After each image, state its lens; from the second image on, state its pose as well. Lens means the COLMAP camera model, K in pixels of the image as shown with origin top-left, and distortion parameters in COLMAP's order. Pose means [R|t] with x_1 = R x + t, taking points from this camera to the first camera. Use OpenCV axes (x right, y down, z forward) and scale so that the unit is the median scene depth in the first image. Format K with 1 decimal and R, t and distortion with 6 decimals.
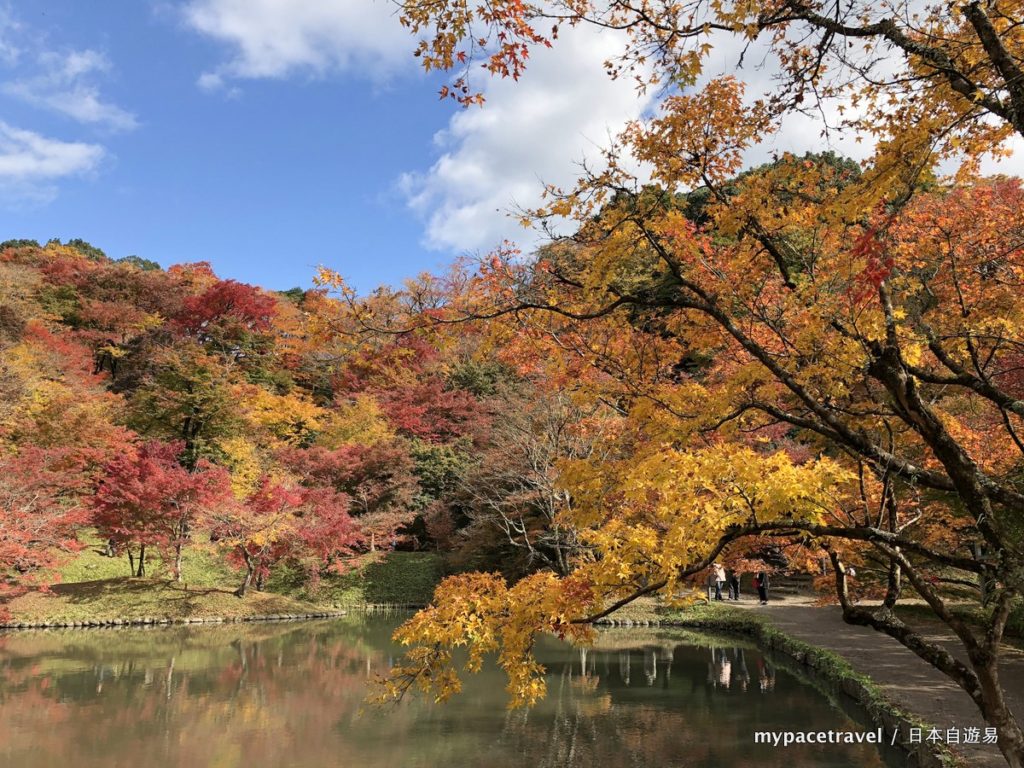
lens RADIAL K [[817.2, 0, 514.2], [0, 817.2, 384.8], [0, 0, 1]] dist [-0.048347, -0.004628]
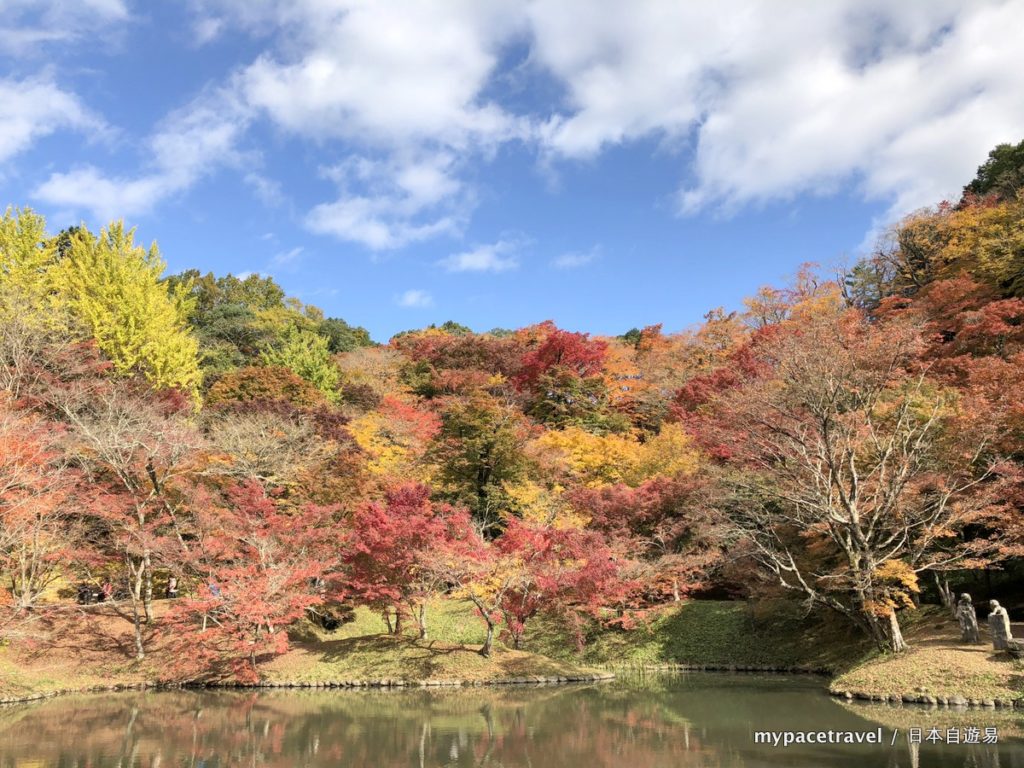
lens RADIAL K [[817.2, 0, 510.0], [0, 817.2, 382.4], [0, 0, 1]] dist [-0.048347, -0.004628]
pose [[0.880191, -0.136428, -0.454590, 0.098771], [0.107581, 0.990216, -0.088873, 0.038231], [0.462267, 0.029320, 0.886256, 0.173668]]
